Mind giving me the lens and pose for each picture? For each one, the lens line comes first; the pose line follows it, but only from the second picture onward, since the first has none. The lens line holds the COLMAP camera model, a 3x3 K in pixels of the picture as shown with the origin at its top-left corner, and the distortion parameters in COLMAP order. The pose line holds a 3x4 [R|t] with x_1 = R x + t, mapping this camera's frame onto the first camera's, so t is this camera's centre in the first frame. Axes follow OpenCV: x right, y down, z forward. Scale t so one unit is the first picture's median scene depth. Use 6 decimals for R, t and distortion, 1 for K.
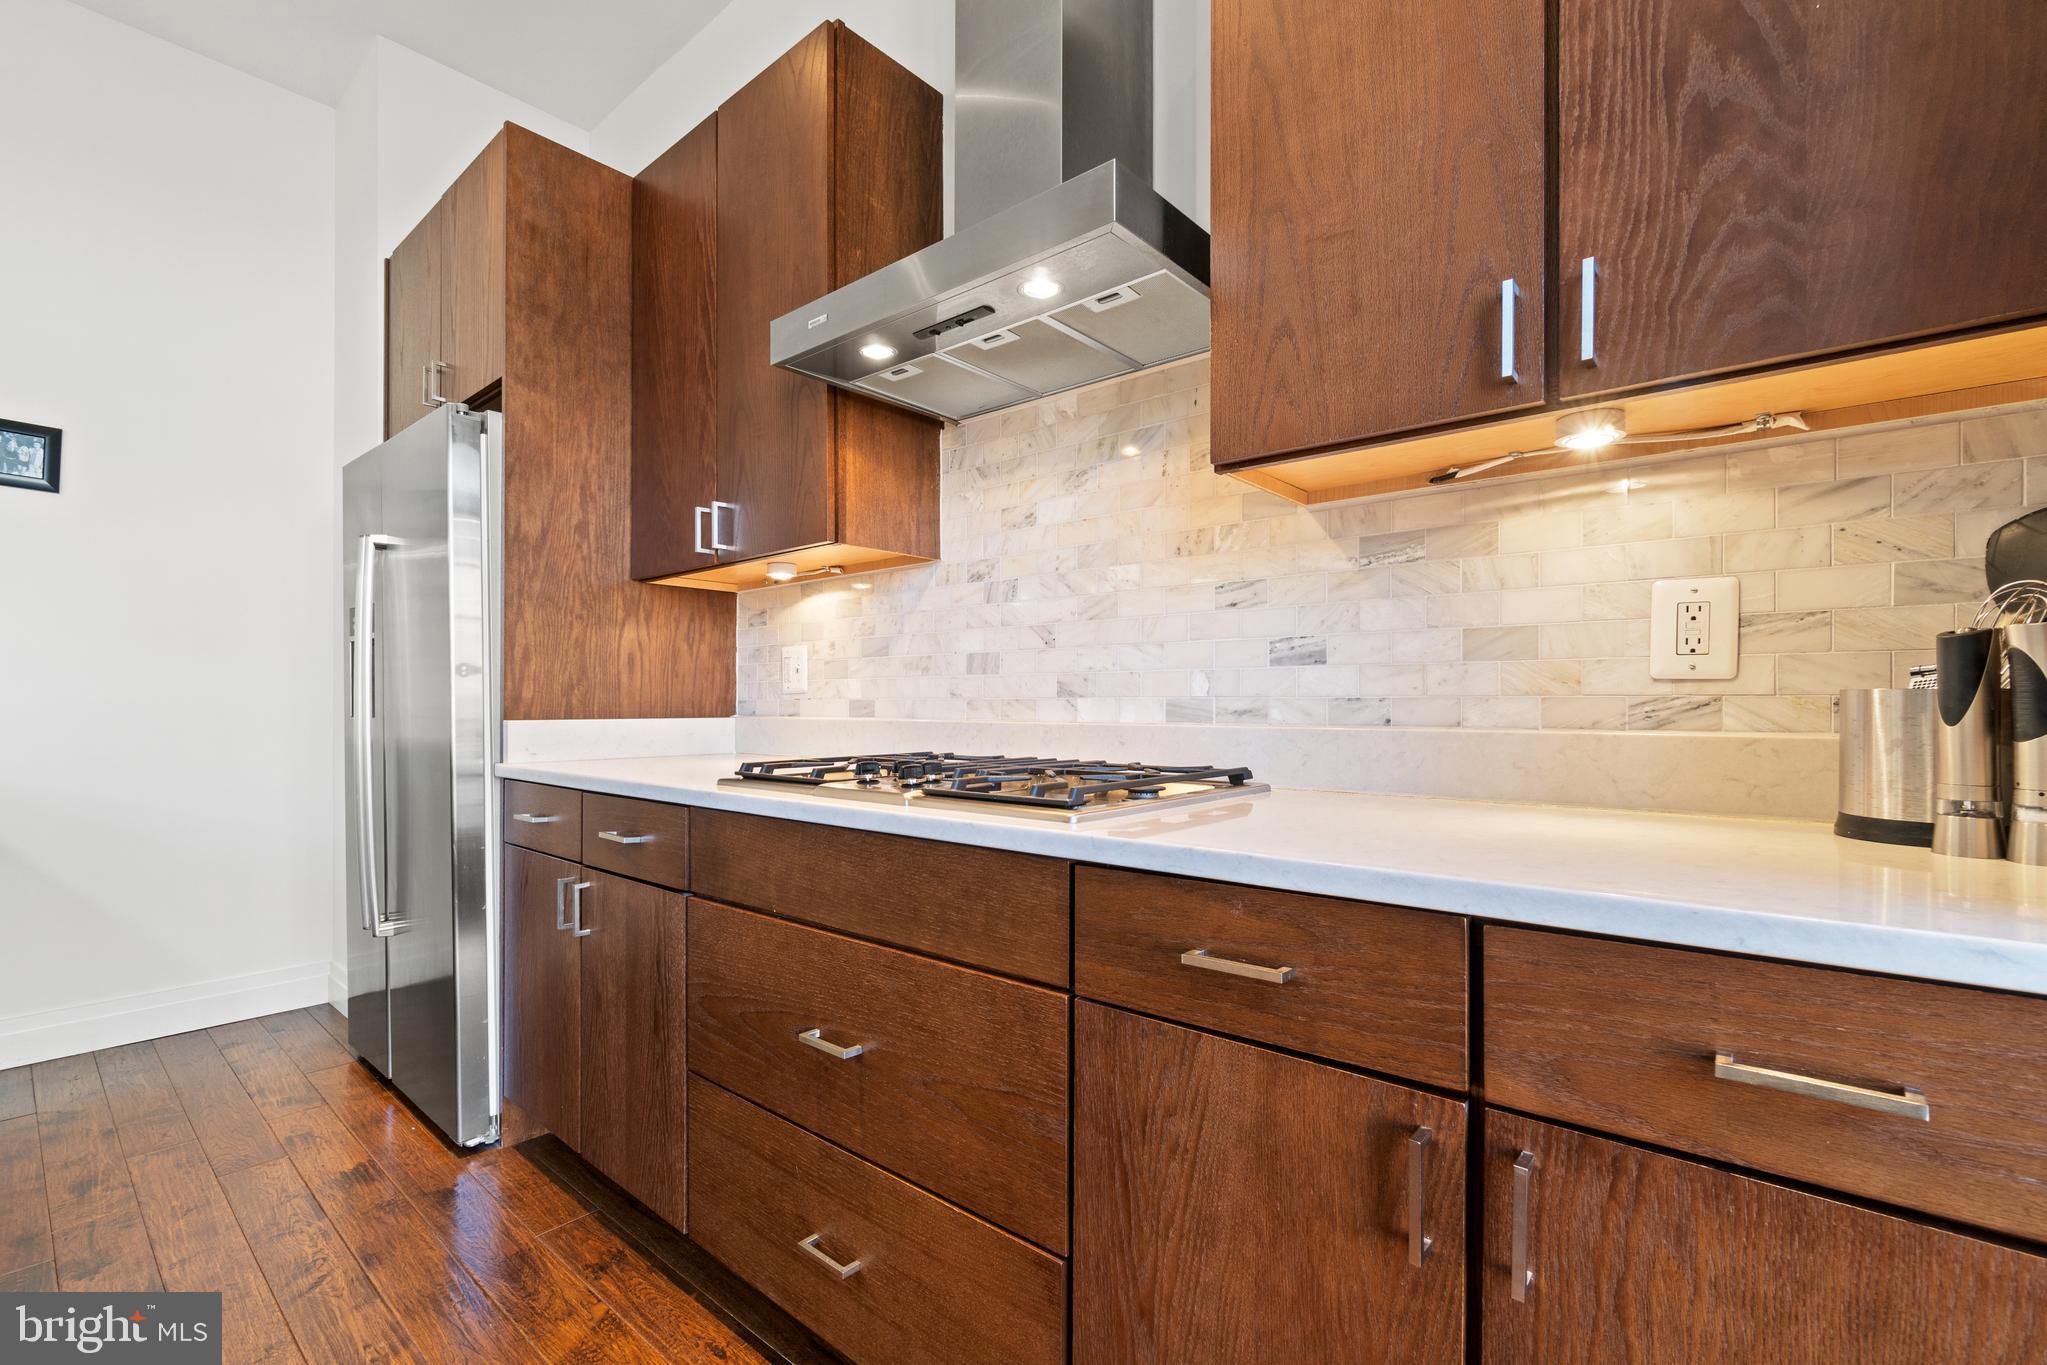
lens RADIAL K [[890.5, 0, 1017.0], [0, 890.5, 708.6], [0, 0, 1]] dist [-0.006665, 0.001915]
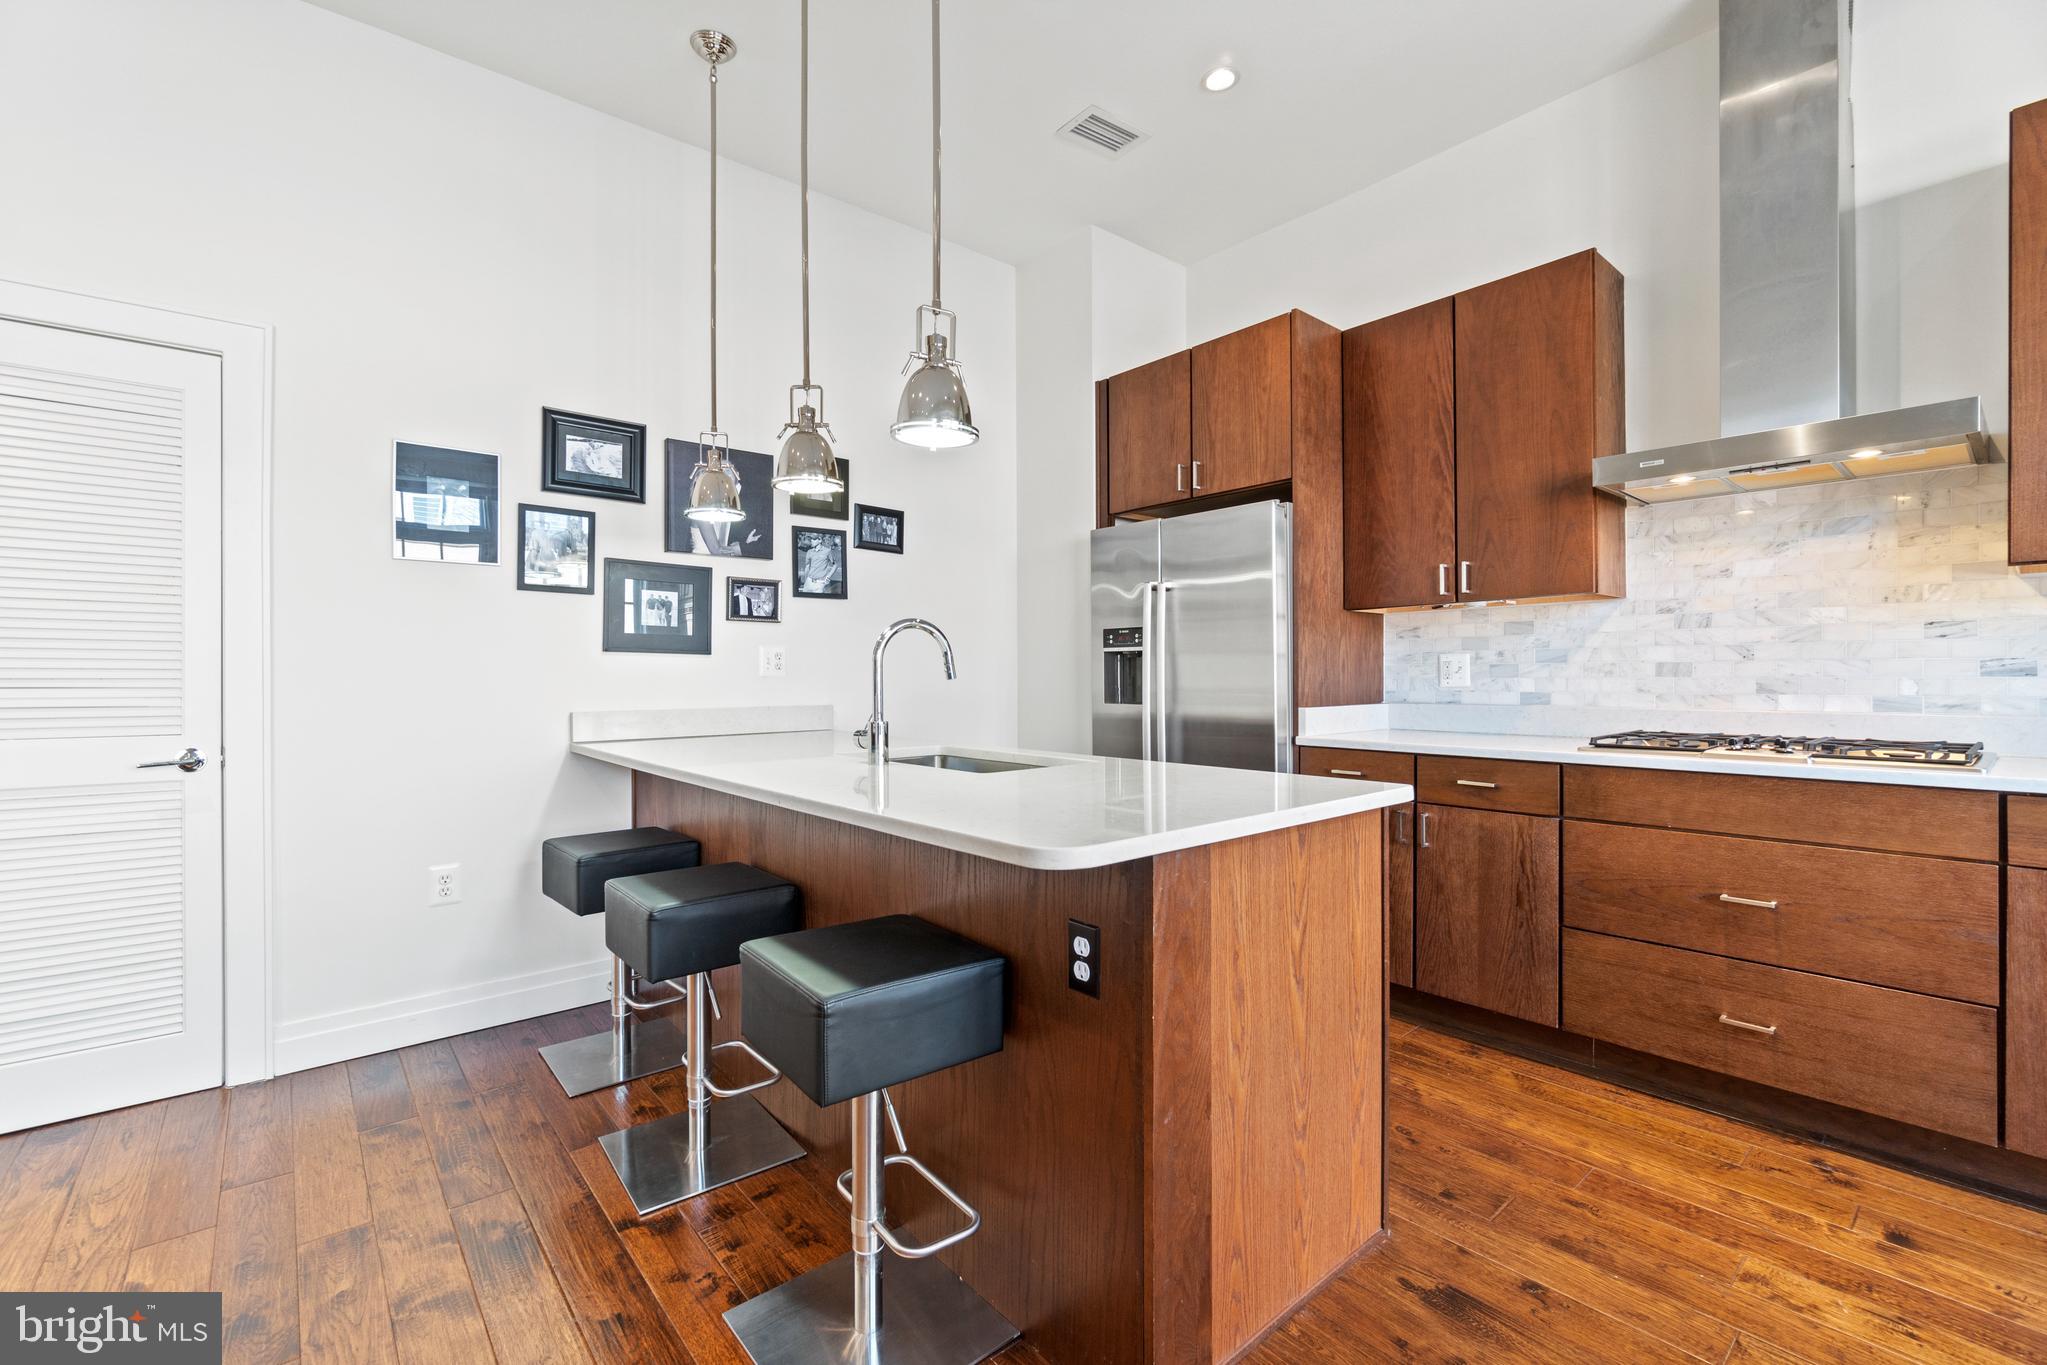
lens RADIAL K [[890.5, 0, 1015.7], [0, 890.5, 674.7], [0, 0, 1]] dist [-0.006665, 0.001915]
pose [[0.986811, -0.006817, -0.161736, -0.870994], [0.006142, 0.999970, -0.004674, -0.042226], [0.161763, 0.003619, 0.986823, -0.612731]]
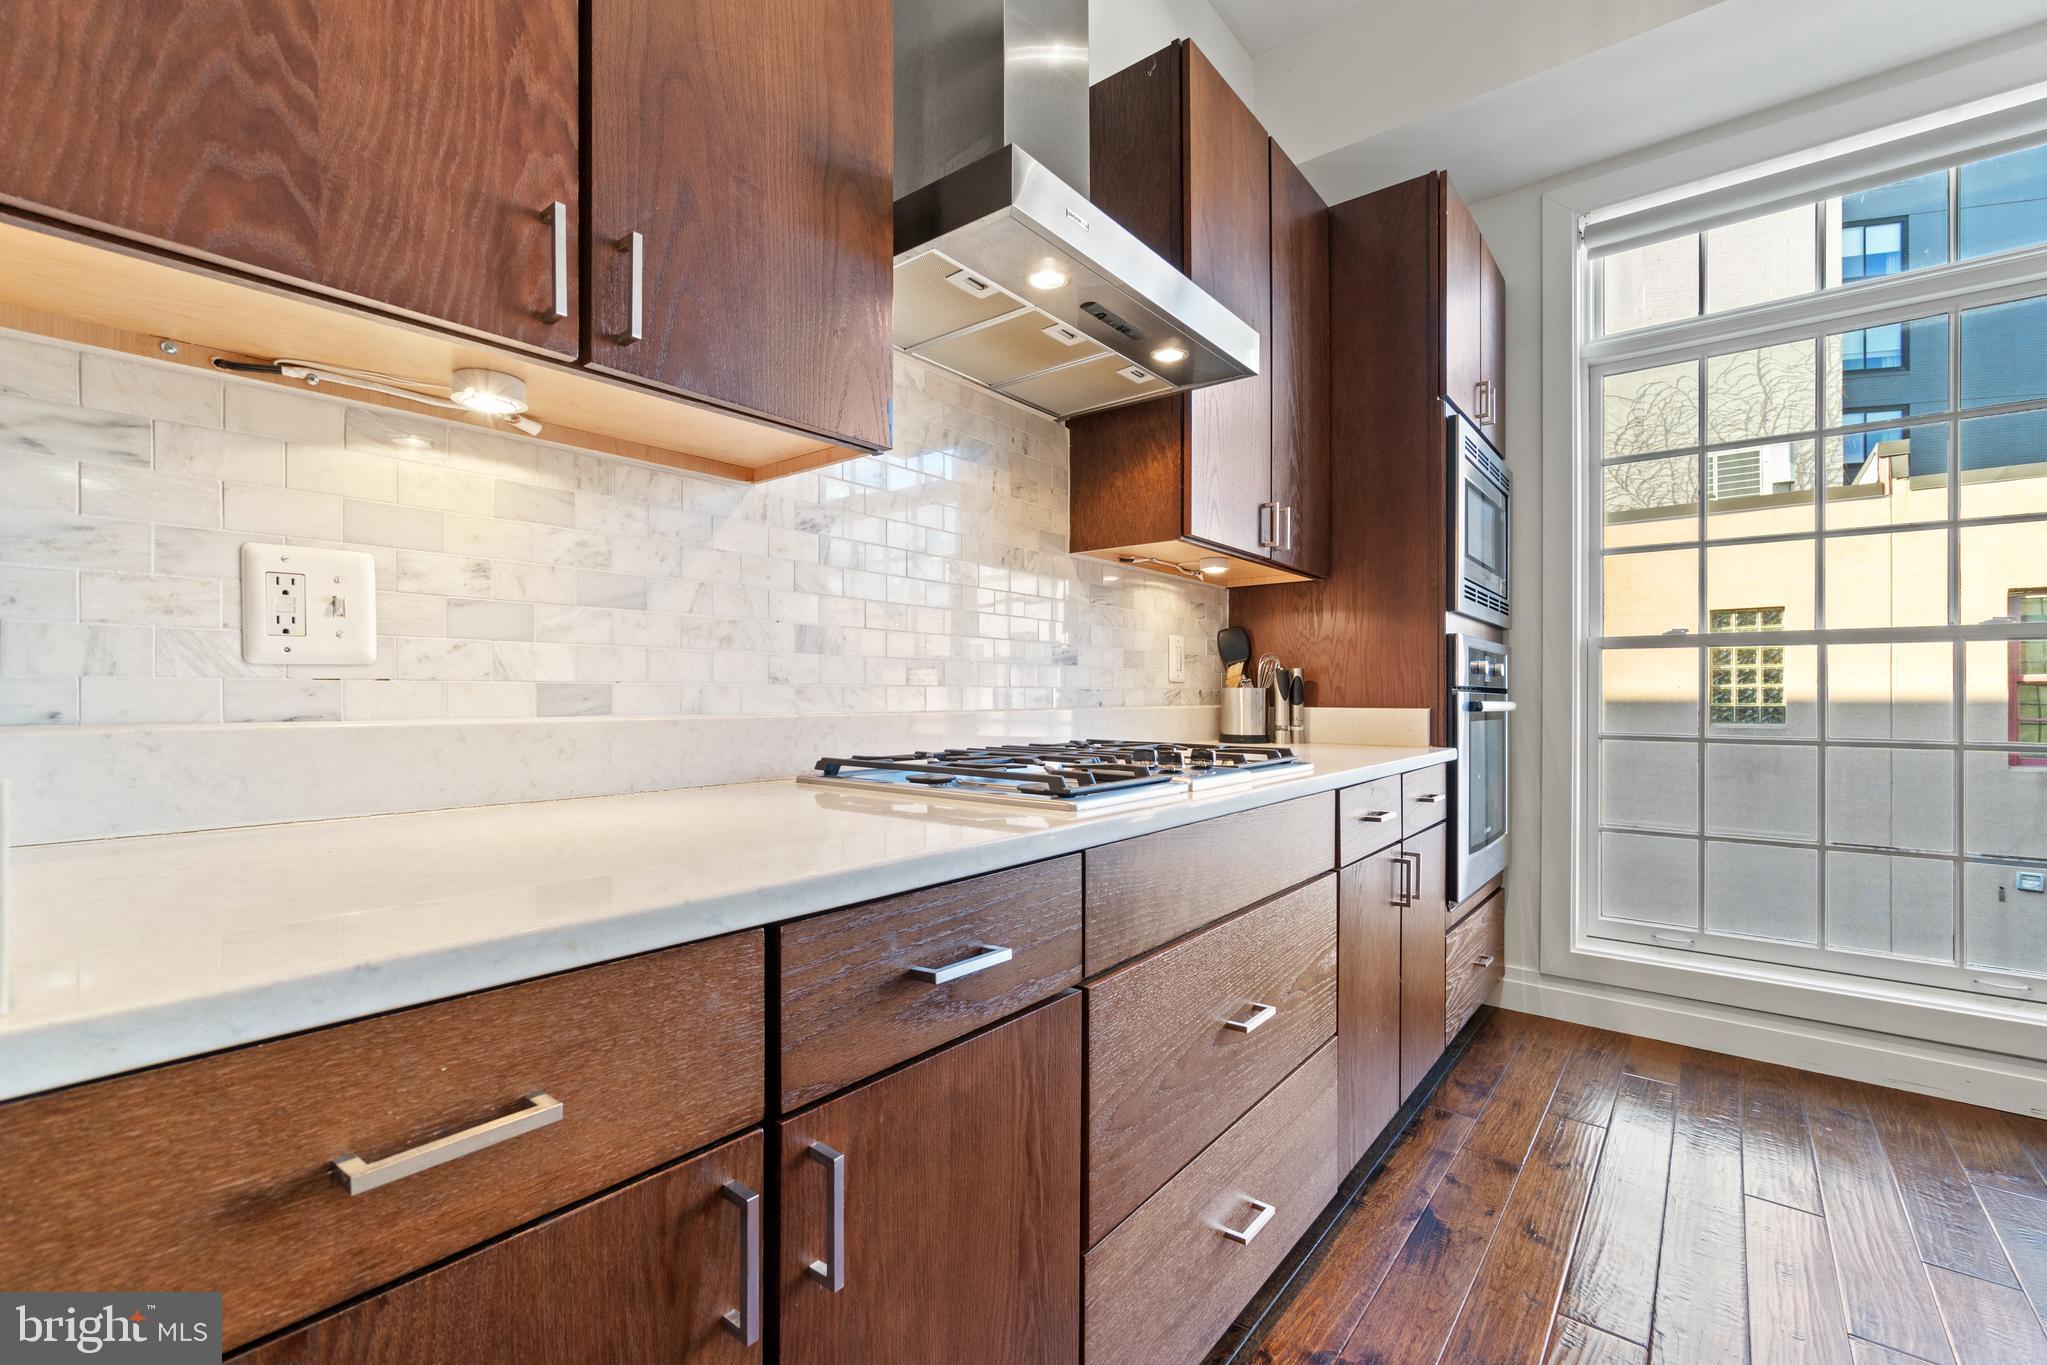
lens RADIAL K [[890.5, 0, 1011.9], [0, 890.5, 690.9], [0, 0, 1]] dist [-0.006665, 0.001915]
pose [[-0.032297, -0.000058, 0.999478, -0.817337], [0.000107, 1.000000, 0.000062, -0.006377], [-0.999478, 0.000109, -0.032297, 0.860380]]
